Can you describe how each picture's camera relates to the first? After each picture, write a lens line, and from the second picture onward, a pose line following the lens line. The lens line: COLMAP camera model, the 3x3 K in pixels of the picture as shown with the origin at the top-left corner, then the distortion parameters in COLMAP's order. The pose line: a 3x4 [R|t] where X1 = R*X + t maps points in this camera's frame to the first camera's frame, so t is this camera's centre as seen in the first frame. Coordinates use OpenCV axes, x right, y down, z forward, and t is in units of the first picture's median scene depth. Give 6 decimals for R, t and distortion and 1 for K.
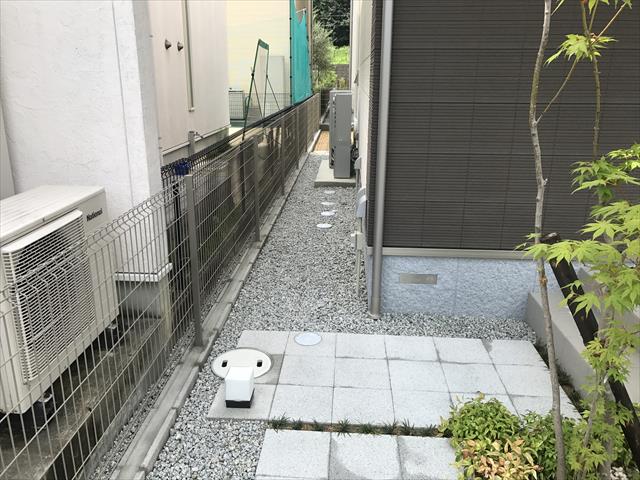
lens RADIAL K [[520.6, 0, 319.8], [0, 520.6, 240.3], [0, 0, 1]] dist [0.044458, -0.056928]
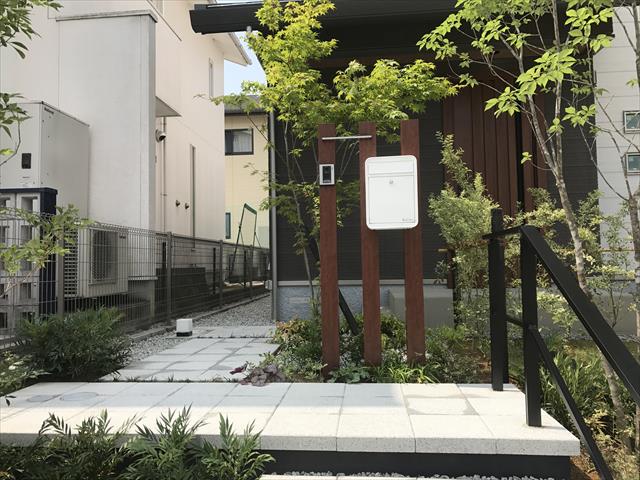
lens RADIAL K [[520.6, 0, 315.1], [0, 520.6, 235.6], [0, 0, 1]] dist [0.044458, -0.056928]
pose [[0.999209, -0.020305, -0.034190, 0.206064], [0.006995, 0.936146, -0.351543, 0.330170], [0.039145, 0.351026, 0.935547, -0.465566]]
